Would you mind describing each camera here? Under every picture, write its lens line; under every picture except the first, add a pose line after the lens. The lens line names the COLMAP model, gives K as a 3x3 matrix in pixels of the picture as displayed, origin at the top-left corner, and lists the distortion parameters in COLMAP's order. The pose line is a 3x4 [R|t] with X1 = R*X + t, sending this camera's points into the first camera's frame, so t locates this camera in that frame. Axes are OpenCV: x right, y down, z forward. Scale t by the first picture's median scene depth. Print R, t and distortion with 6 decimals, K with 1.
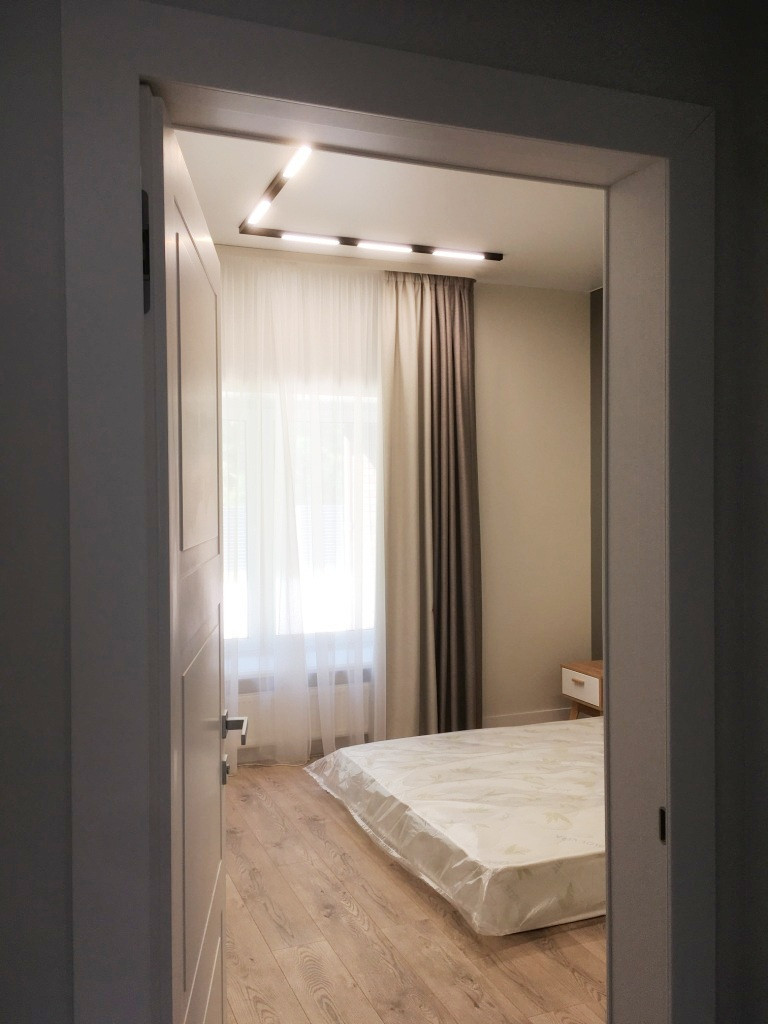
lens RADIAL K [[868.3, 0, 388.0], [0, 868.3, 514.9], [0, 0, 1]] dist [0.058066, -0.078027]
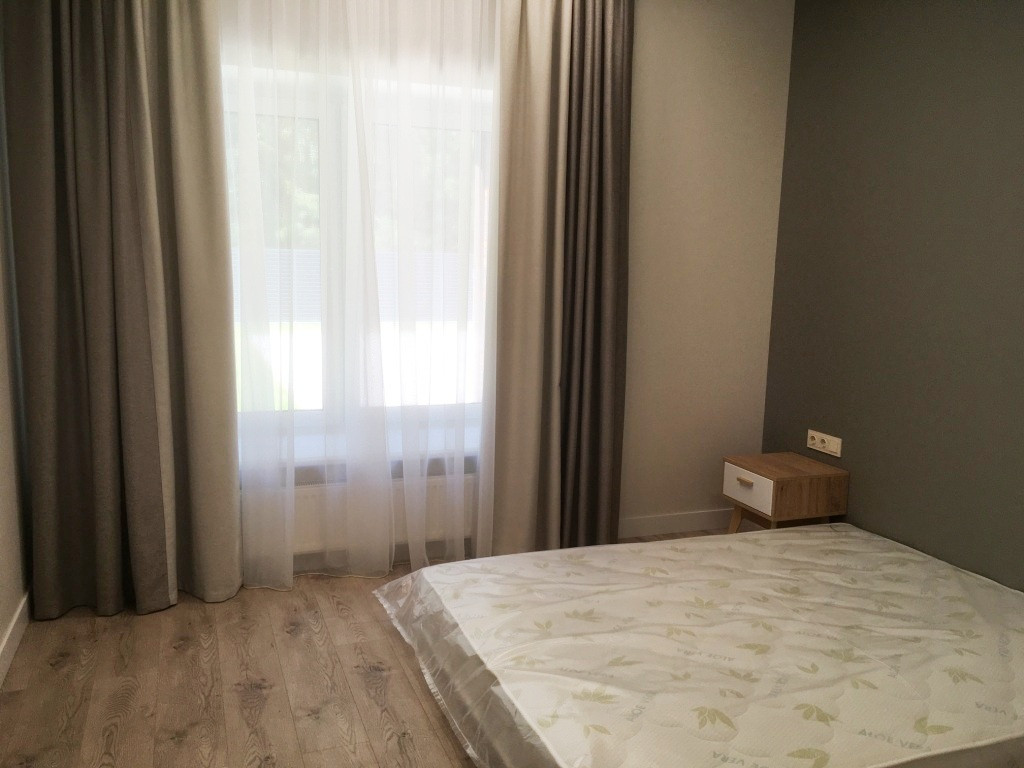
lens RADIAL K [[868.3, 0, 516.0], [0, 868.3, 390.9], [0, 0, 1]] dist [0.058066, -0.078027]
pose [[0.998924, 0.037432, -0.027365, 0.039521], [-0.033159, 0.989208, 0.142717, 0.009602], [0.032412, -0.141656, 0.989385, 0.284253]]
